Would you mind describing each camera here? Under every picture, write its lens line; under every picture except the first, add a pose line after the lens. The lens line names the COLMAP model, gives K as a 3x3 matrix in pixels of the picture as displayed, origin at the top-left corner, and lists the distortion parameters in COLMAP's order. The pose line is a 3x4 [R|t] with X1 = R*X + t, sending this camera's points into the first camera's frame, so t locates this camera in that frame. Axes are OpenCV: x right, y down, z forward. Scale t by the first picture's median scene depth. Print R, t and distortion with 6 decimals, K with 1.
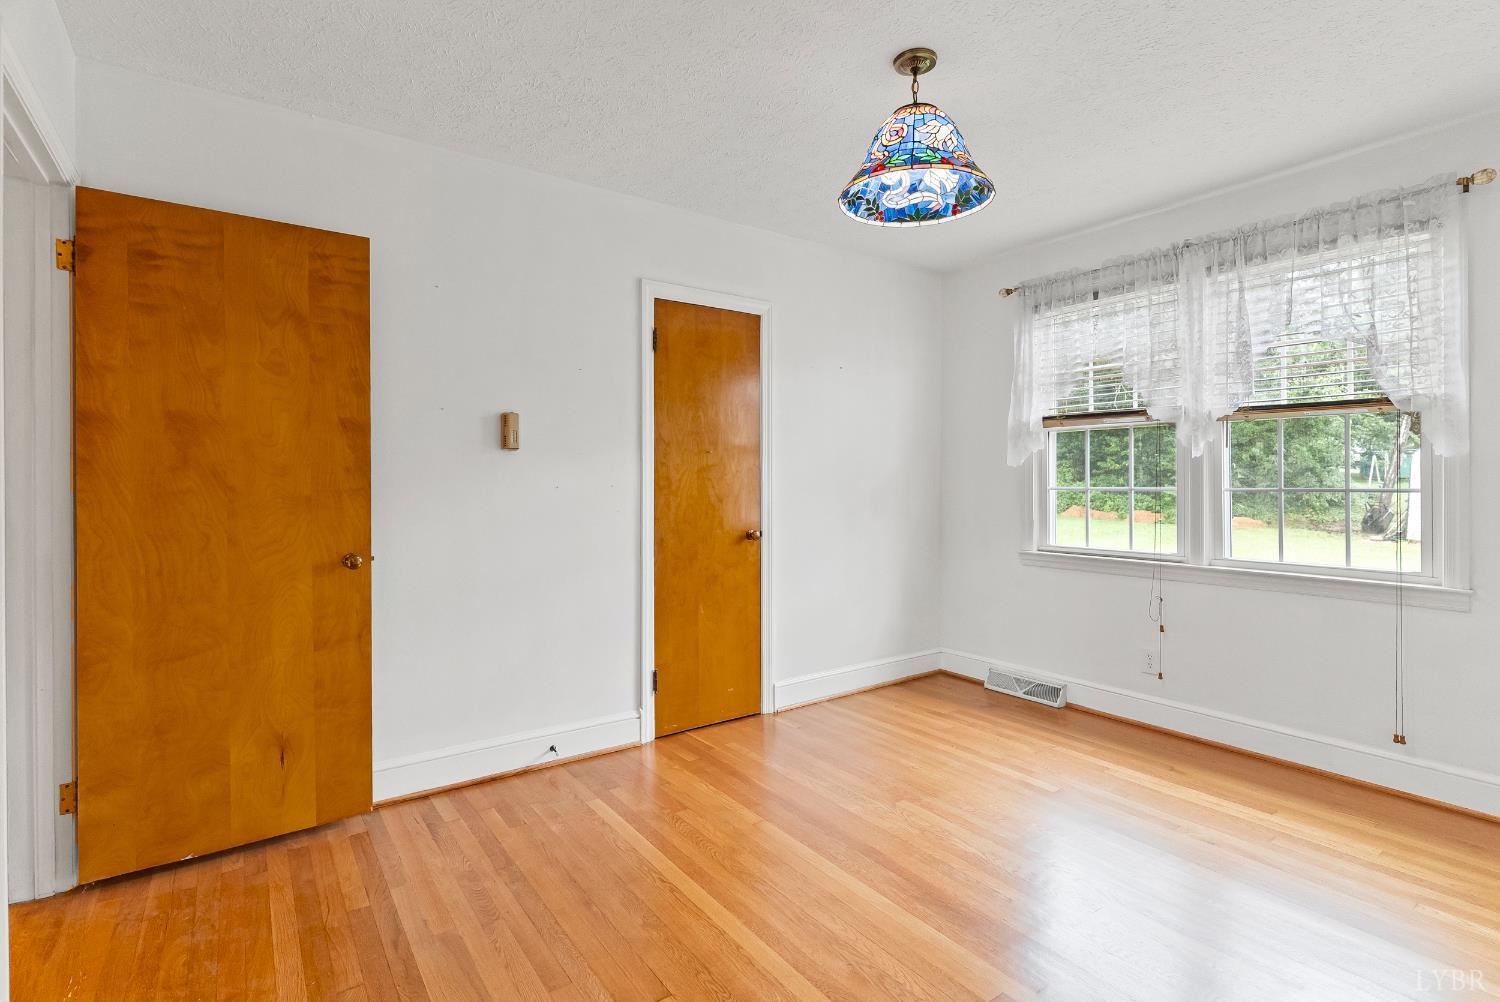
lens RADIAL K [[717.1, 0, 748.8], [0, 717.1, 471.7], [0, 0, 1]] dist [0.000668, -0.000095]
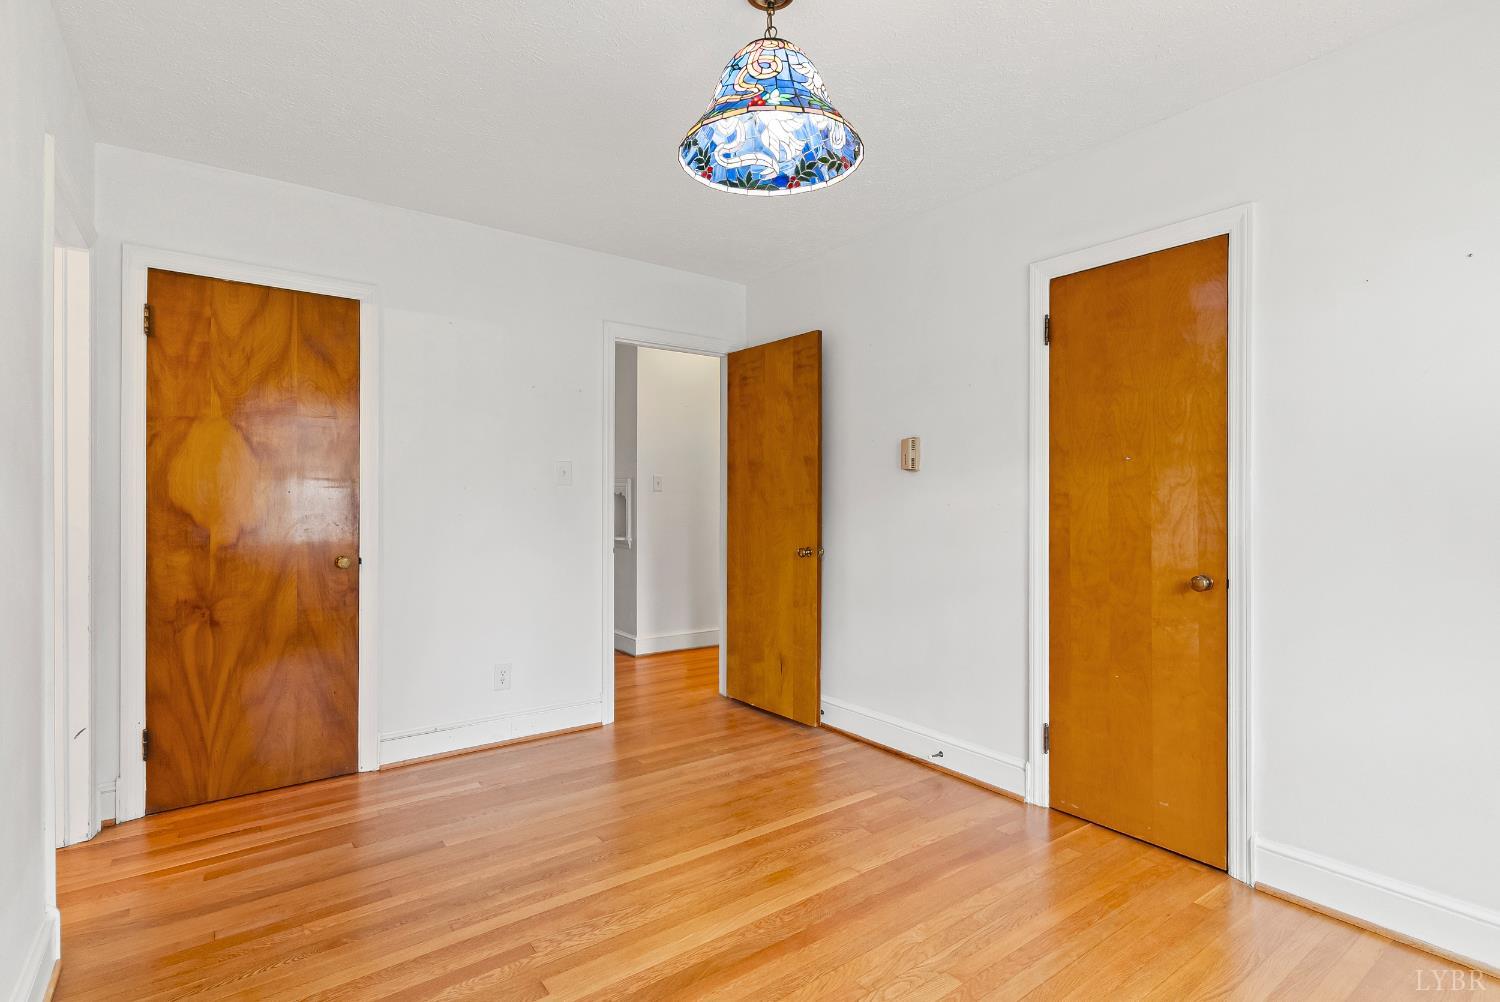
lens RADIAL K [[716.4, 0, 744.3], [0, 716.4, 487.8], [0, 0, 1]] dist [-0.001340, -0.000705]
pose [[0.026847, -0.012162, -0.999566, 0.884991], [0.013209, 0.999843, -0.011811, 0.007150], [0.999552, -0.012886, 0.027004, 0.796179]]
